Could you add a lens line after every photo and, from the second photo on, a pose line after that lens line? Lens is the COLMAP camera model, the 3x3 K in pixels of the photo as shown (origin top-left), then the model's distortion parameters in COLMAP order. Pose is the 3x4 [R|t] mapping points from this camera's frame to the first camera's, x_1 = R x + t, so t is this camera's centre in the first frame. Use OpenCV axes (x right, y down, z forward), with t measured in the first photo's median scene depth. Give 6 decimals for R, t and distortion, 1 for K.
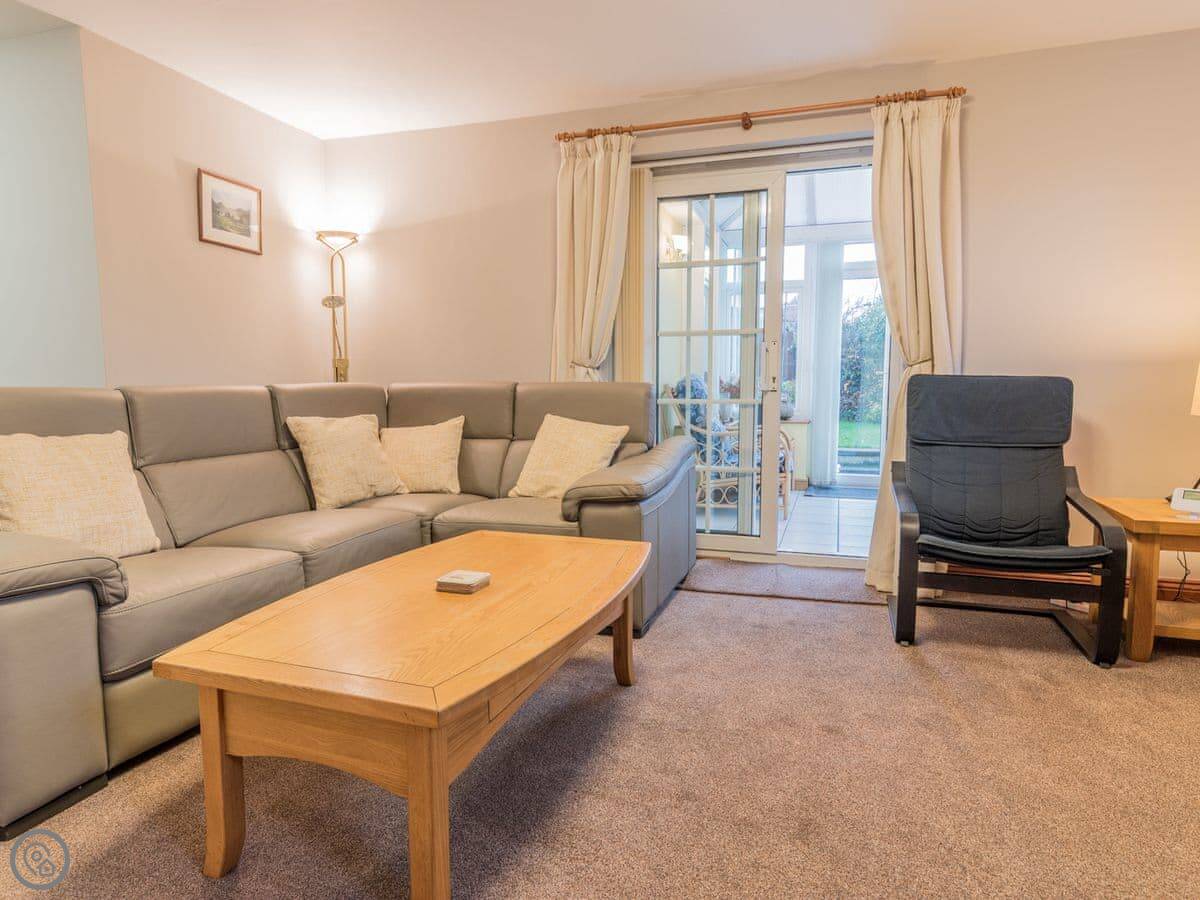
lens RADIAL K [[726.7, 0, 620.0], [0, 726.7, 450.5], [0, 0, 1]] dist [-0.002317, 0.000509]
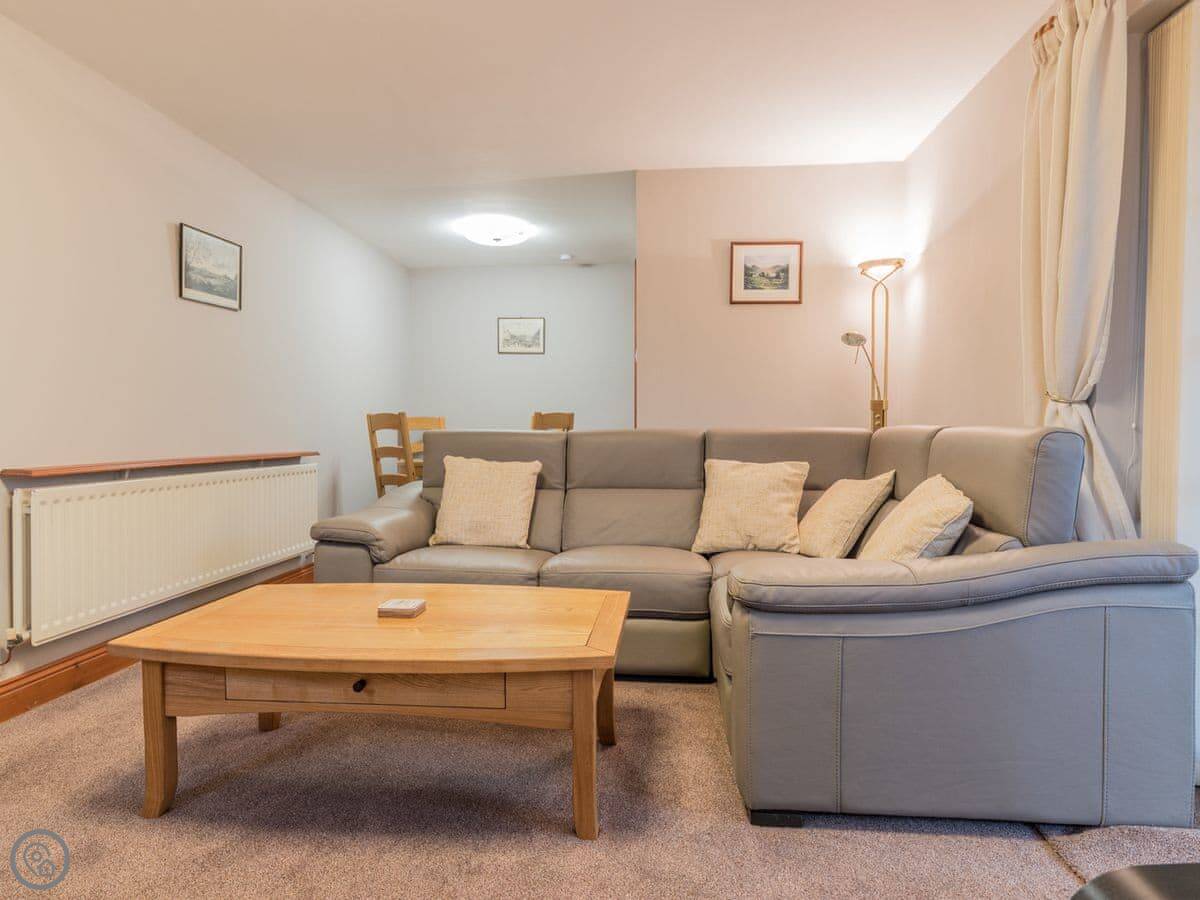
lens RADIAL K [[726.7, 0, 620.0], [0, 726.7, 450.5], [0, 0, 1]] dist [-0.002317, 0.000509]
pose [[0.198058, 0.041371, -0.979317, 0.515623], [-0.090254, 0.995634, 0.023807, -0.066401], [0.976026, 0.083672, 0.200927, 0.600163]]
